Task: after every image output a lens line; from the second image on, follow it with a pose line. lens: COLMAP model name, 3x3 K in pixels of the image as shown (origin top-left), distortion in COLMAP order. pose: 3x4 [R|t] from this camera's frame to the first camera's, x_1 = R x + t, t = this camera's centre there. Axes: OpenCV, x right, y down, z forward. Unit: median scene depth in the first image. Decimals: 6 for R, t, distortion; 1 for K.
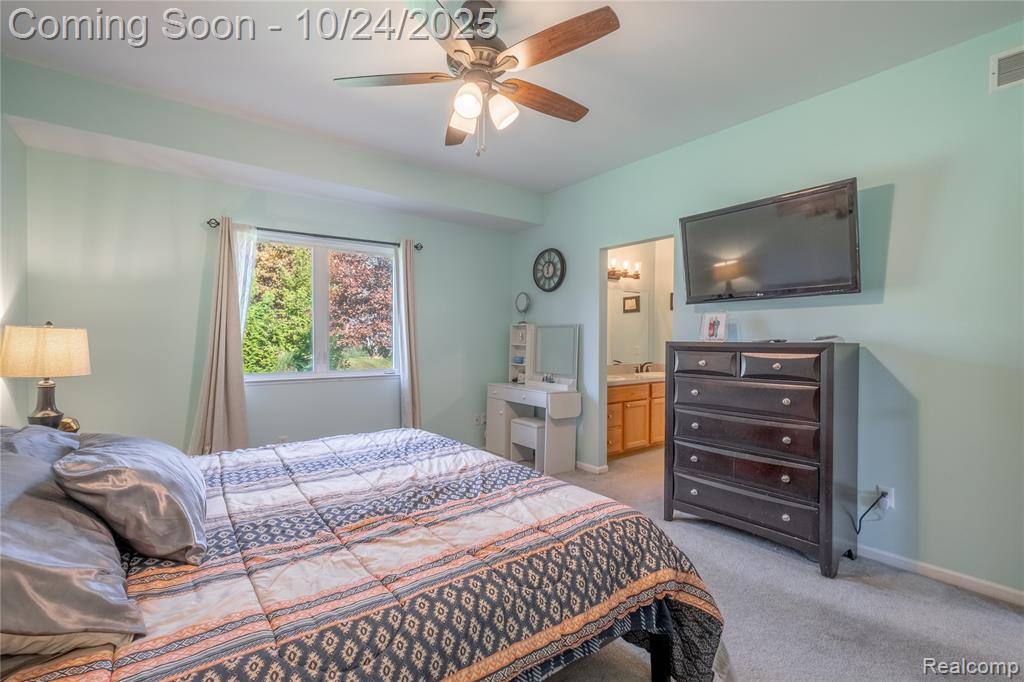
lens RADIAL K [[447.2, 0, 480.9], [0, 447.2, 342.0], [0, 0, 1]] dist [0.011599, -0.004590]
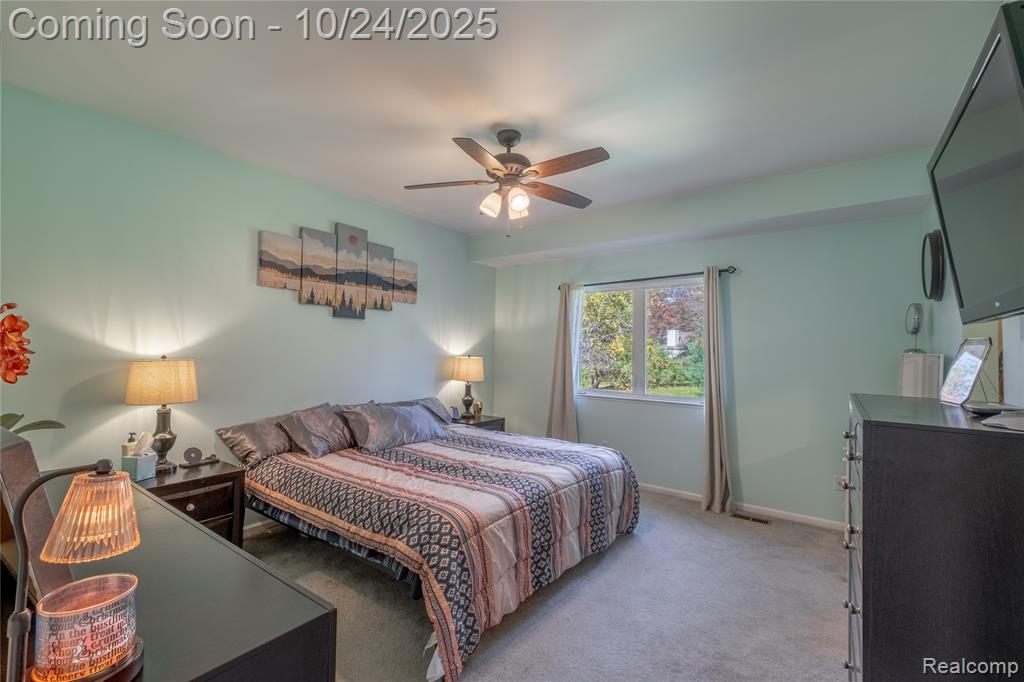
lens RADIAL K [[447.2, 0, 511.3], [0, 447.2, 339.7], [0, 0, 1]] dist [0.011599, -0.004590]
pose [[0.307937, -0.021124, -0.951172, 1.142813], [-0.017233, 0.999466, -0.027775, -0.063523], [0.951251, 0.024945, 0.307409, 0.532436]]
